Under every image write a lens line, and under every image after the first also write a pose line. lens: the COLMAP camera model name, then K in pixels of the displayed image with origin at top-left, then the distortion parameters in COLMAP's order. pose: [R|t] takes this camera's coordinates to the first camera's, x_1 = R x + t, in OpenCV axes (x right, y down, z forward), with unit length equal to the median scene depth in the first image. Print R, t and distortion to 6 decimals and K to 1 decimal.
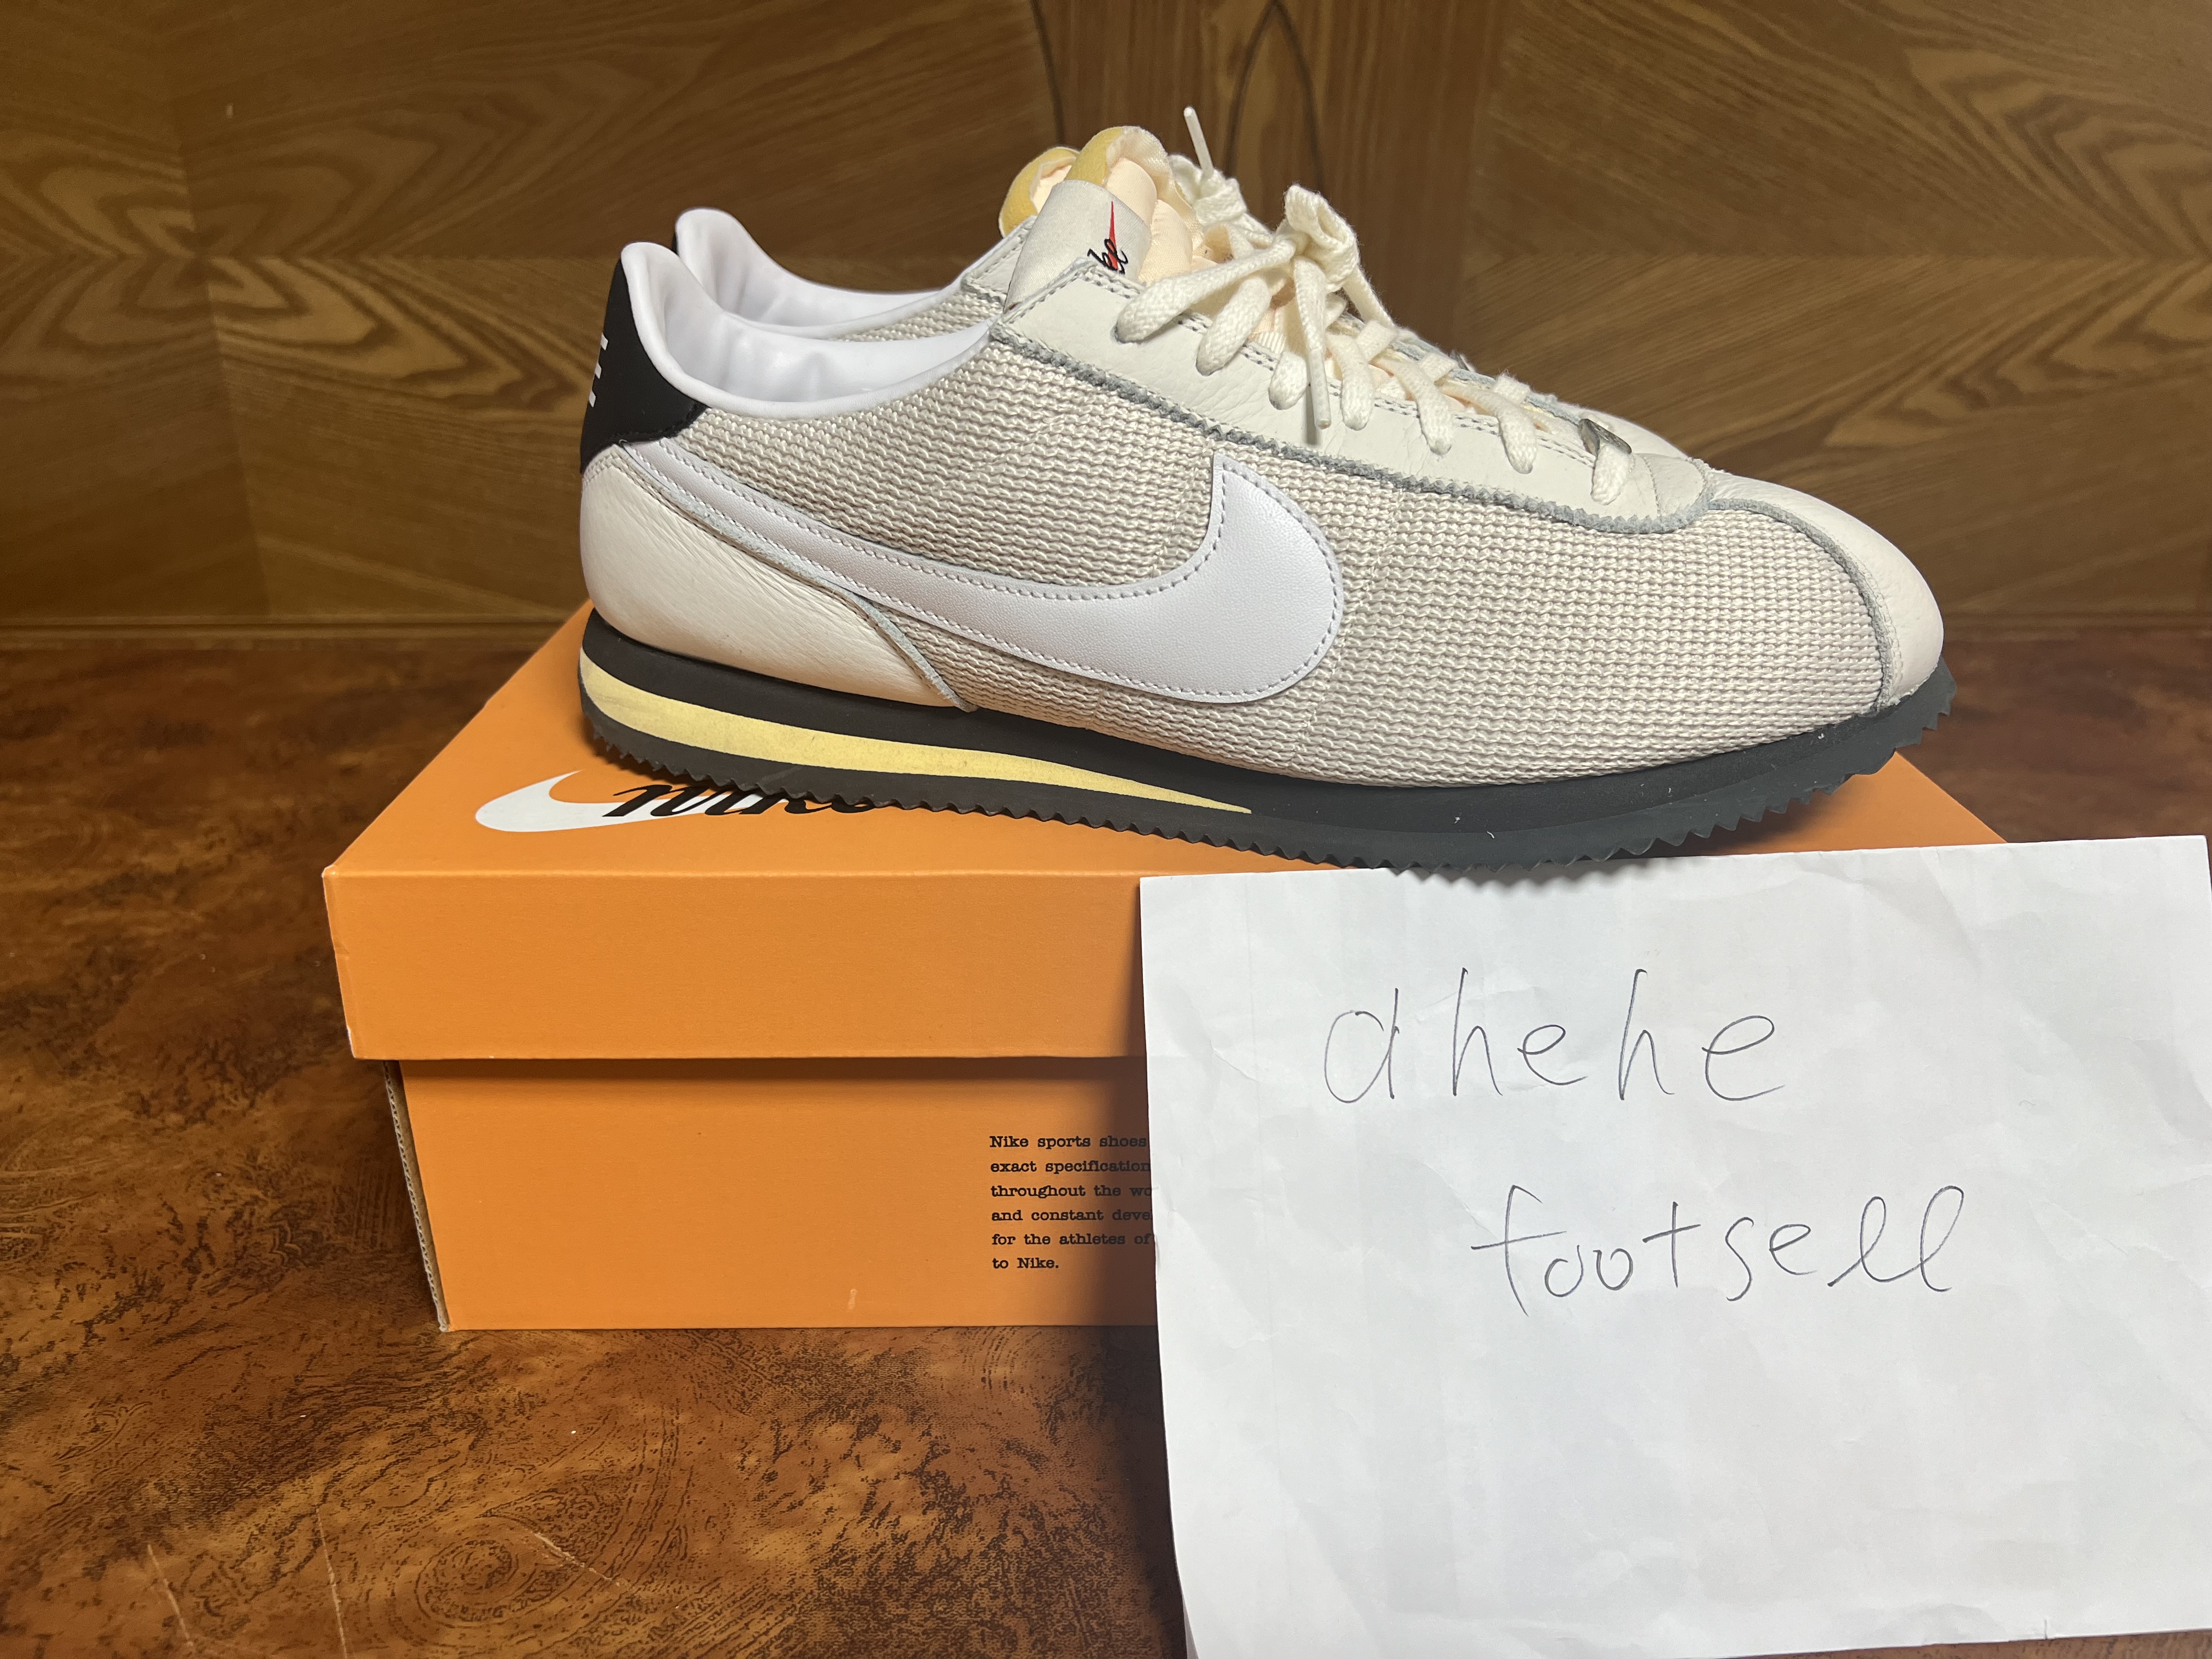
lens RADIAL K [[1719.2, 0, 1106.2], [0, 1719.2, 838.3], [0, 0, 1]] dist [0.036852, -0.058706]
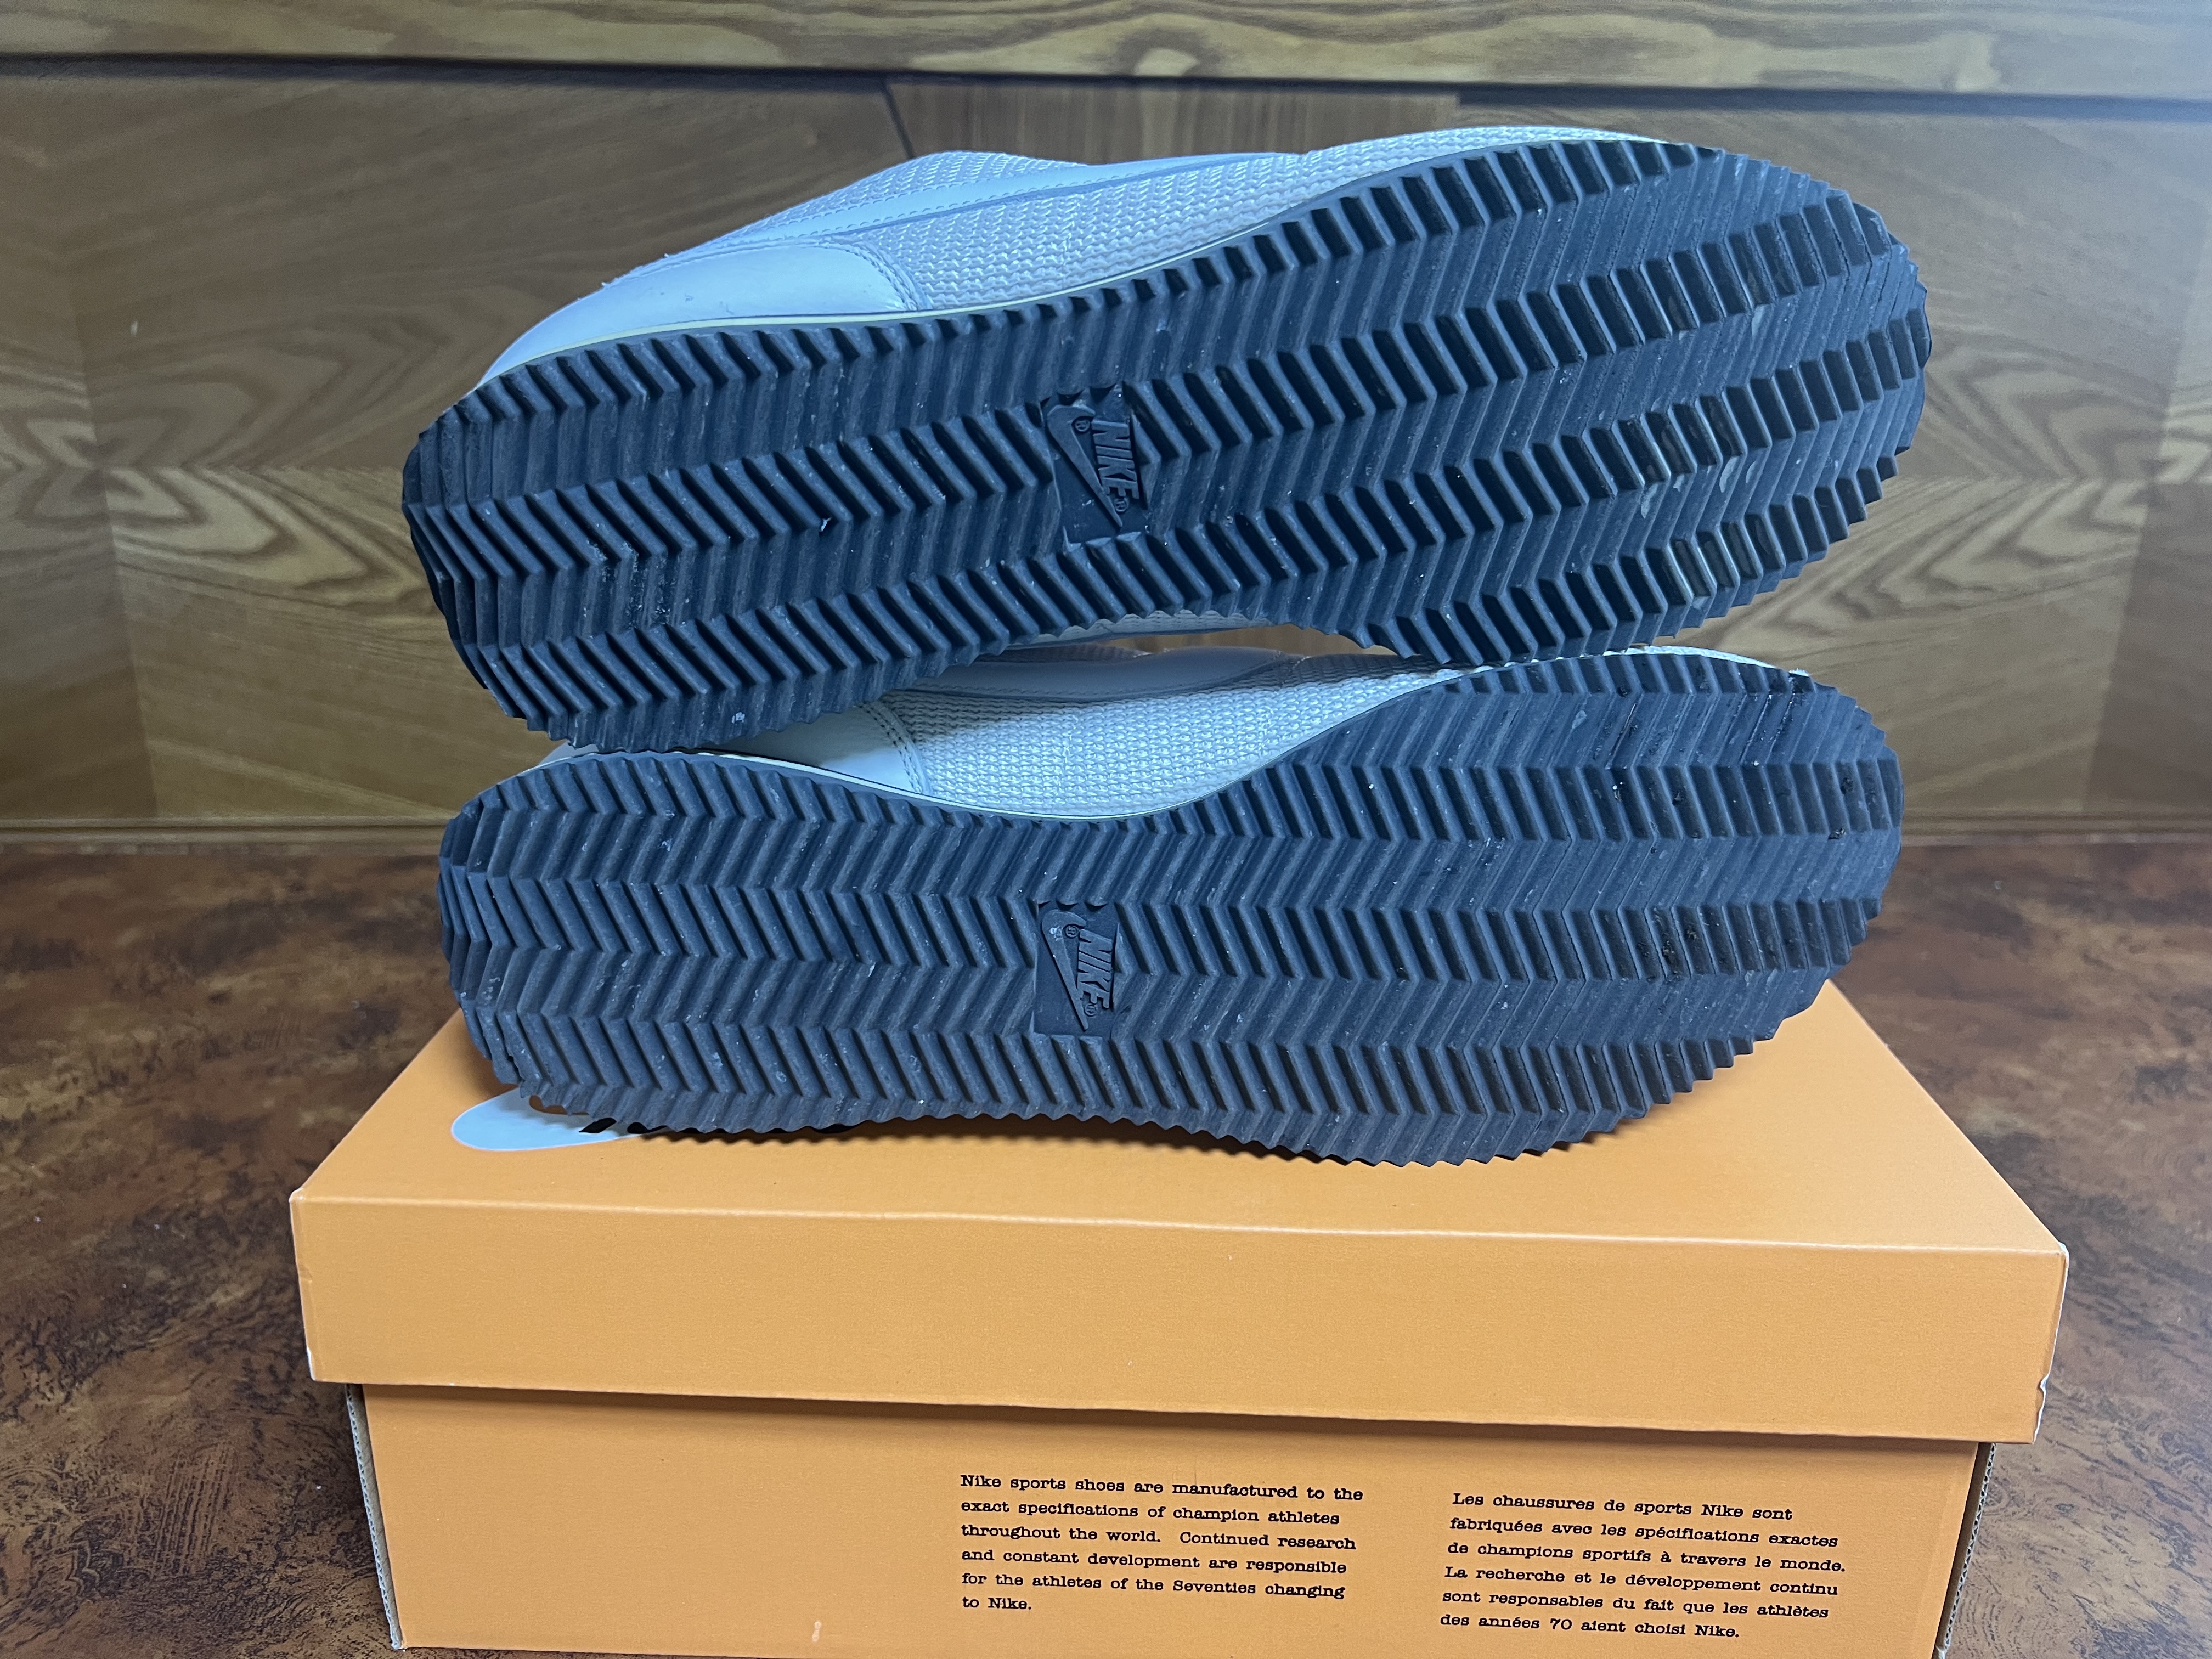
lens RADIAL K [[1713.5, 0, 1102.7], [0, 1713.5, 816.0], [0, 0, 1]] dist [0.051741, -0.083866]
pose [[0.999612, 0.001772, 0.027781, 0.029488], [0.000635, 0.996259, -0.086410, -0.049812], [-0.027831, 0.086394, 0.995872, 0.006214]]
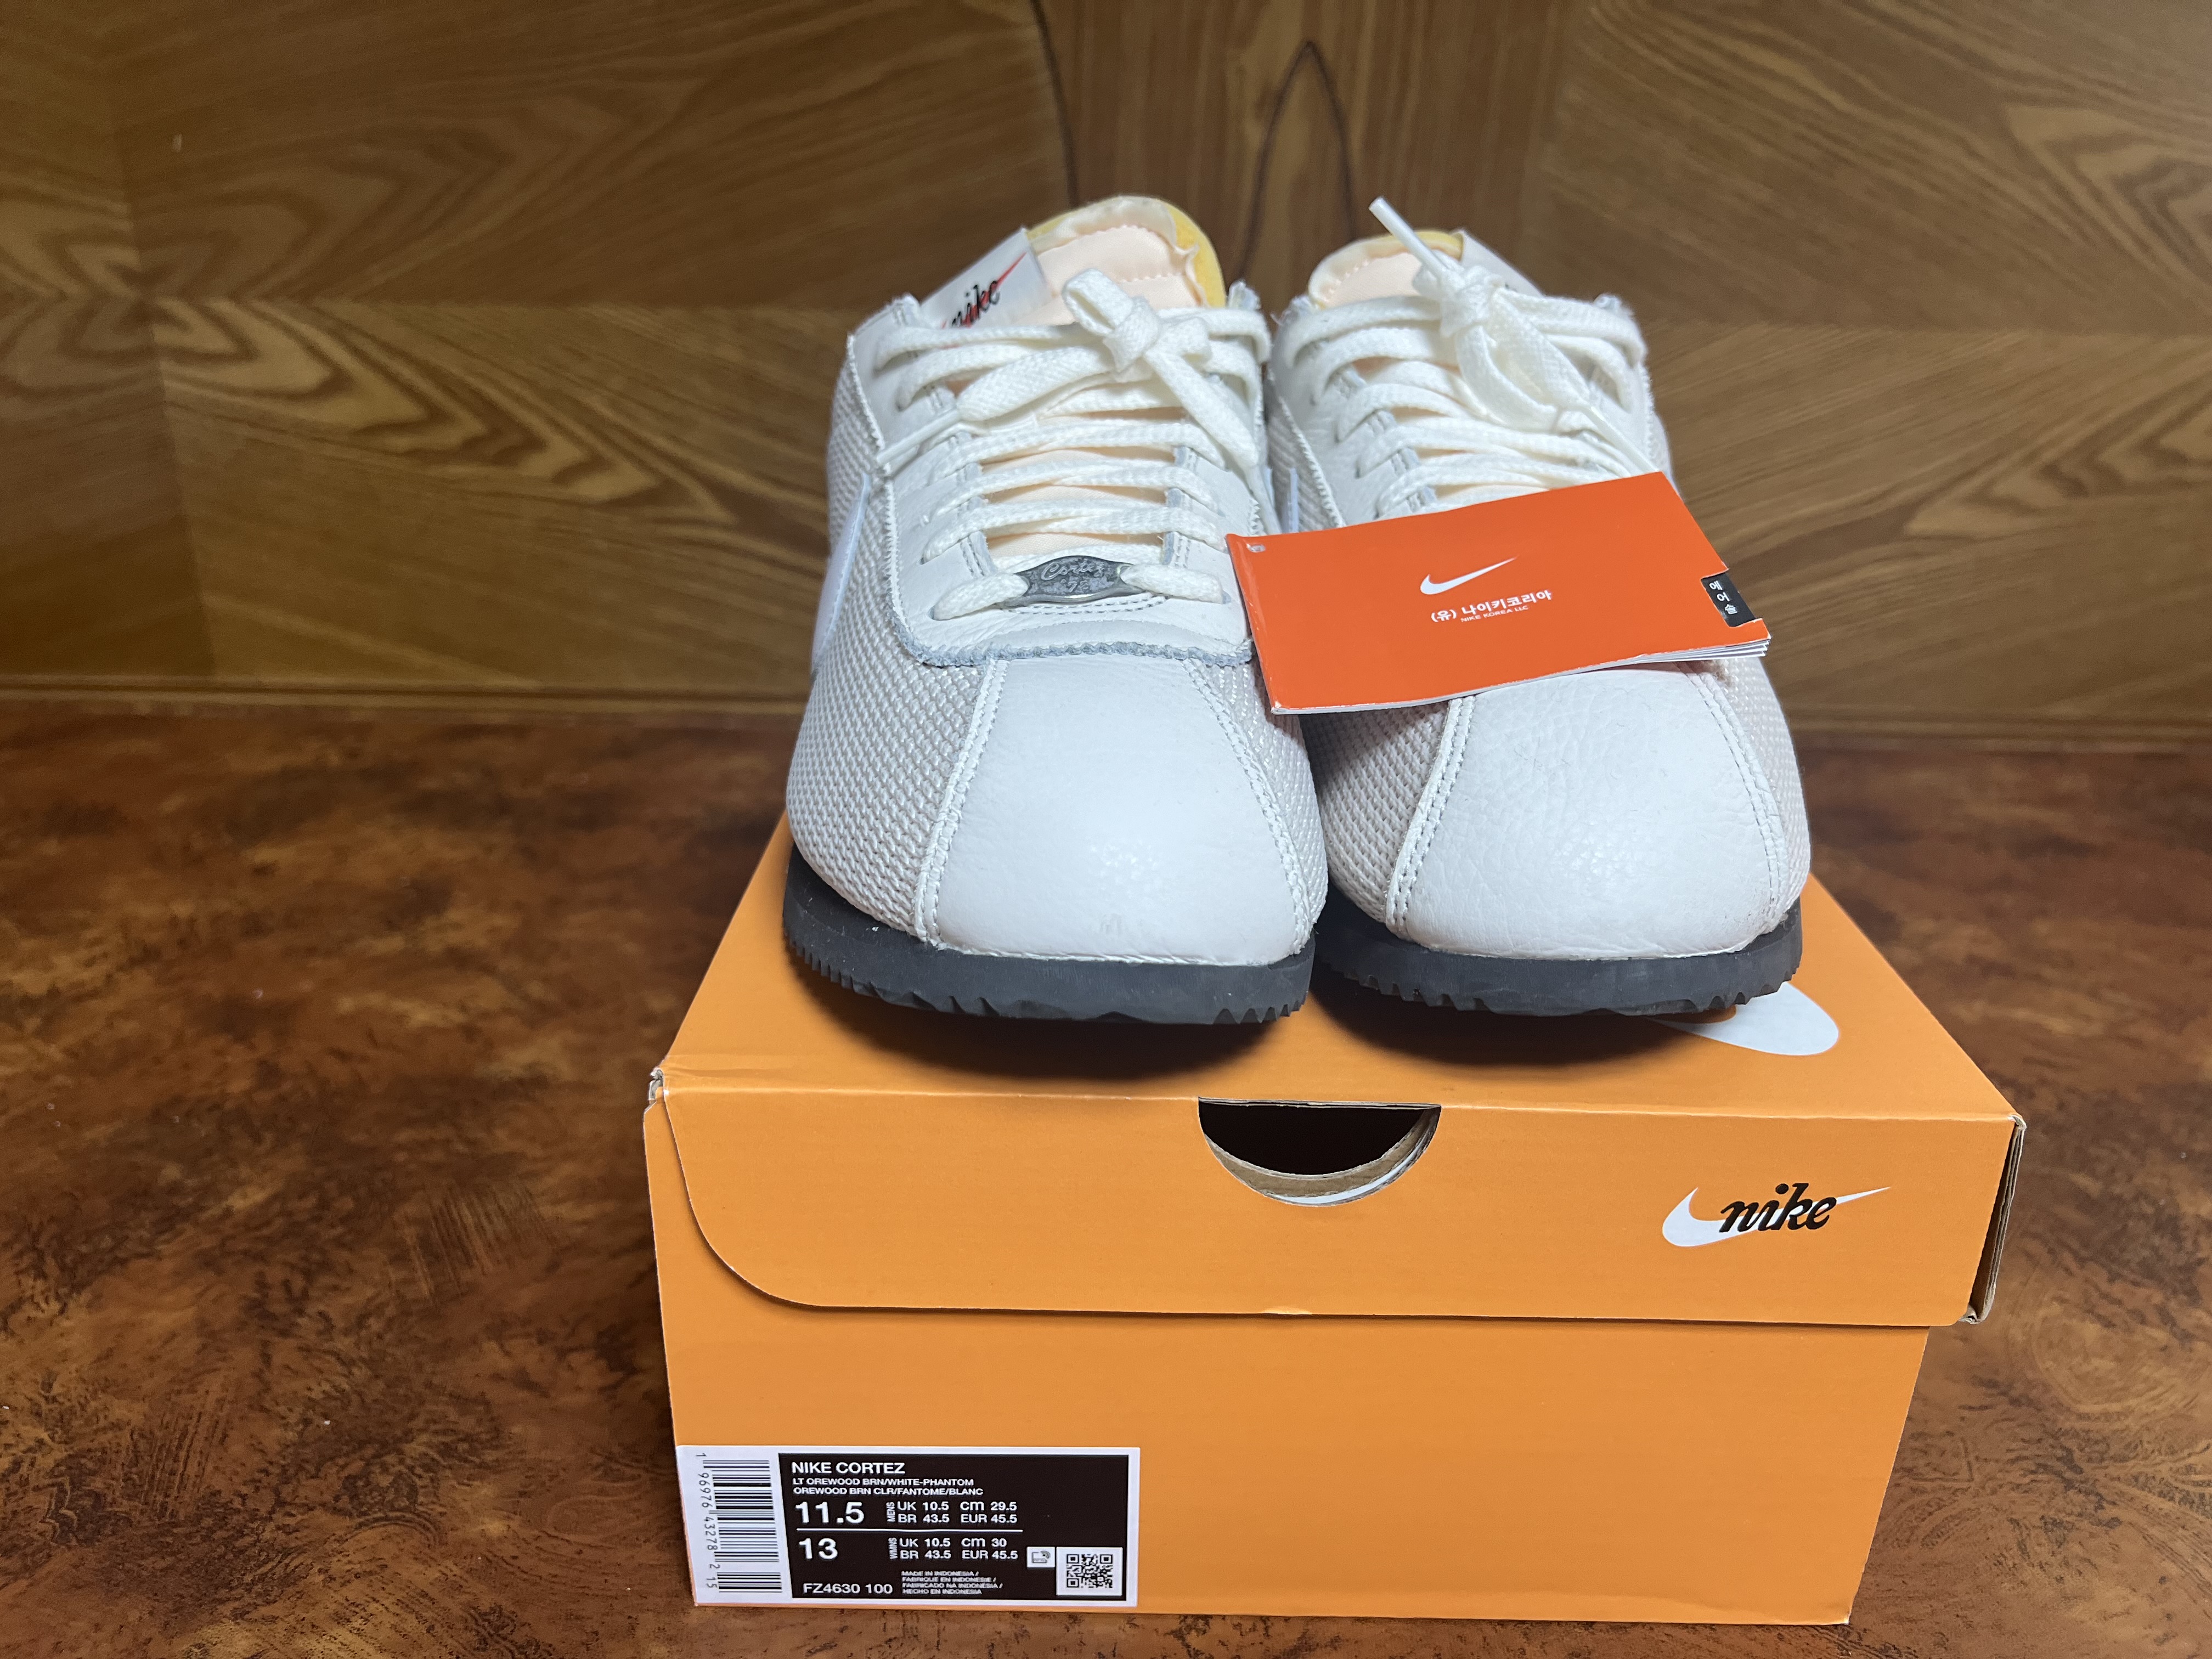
lens RADIAL K [[1725.3, 0, 1106.0], [0, 1725.3, 829.5], [0, 0, 1]] dist [0.034828, -0.062385]
pose [[0.999315, 0.026676, -0.025641, 0.024998], [-0.027036, 0.999539, -0.013825, -0.052472], [0.025260, 0.014509, 0.999576, 0.087395]]
